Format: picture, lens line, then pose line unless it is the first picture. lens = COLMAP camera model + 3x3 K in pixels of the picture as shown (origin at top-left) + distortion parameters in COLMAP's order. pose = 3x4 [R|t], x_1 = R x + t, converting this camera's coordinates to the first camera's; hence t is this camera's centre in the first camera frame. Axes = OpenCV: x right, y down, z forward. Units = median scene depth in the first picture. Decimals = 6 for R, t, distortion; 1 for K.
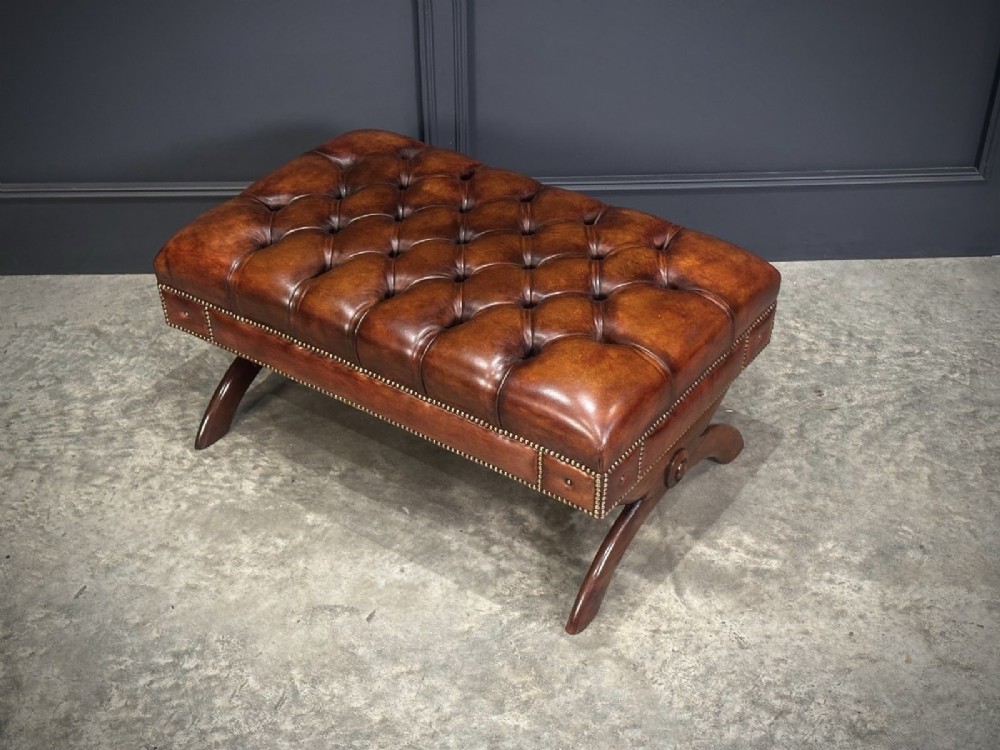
lens RADIAL K [[1401.2, 0, 515.8], [0, 1401.2, 371.5], [0, 0, 1]] dist [0.105213, 0.000000]
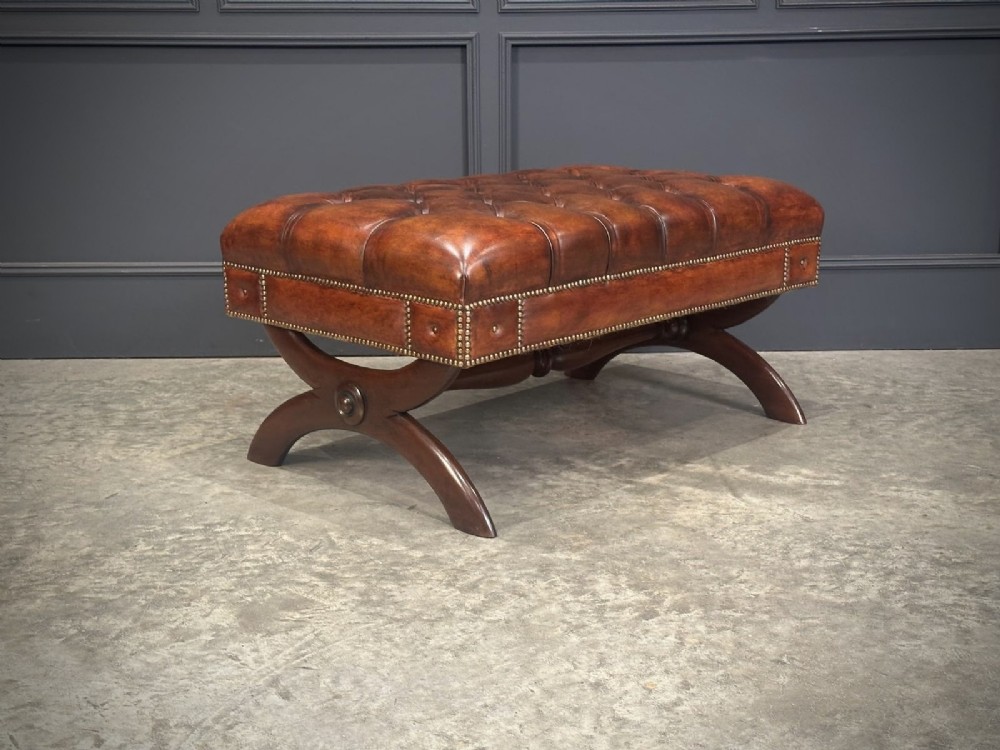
lens RADIAL K [[1401.2, 0, 500.7], [0, 1401.2, 382.2], [0, 0, 1]] dist [0.105213, 0.000000]
pose [[0.999618, -0.004062, -0.027349, -0.016385], [-0.006776, 0.922996, -0.384751, 0.446467], [0.026806, 0.384789, 0.922615, 0.091549]]
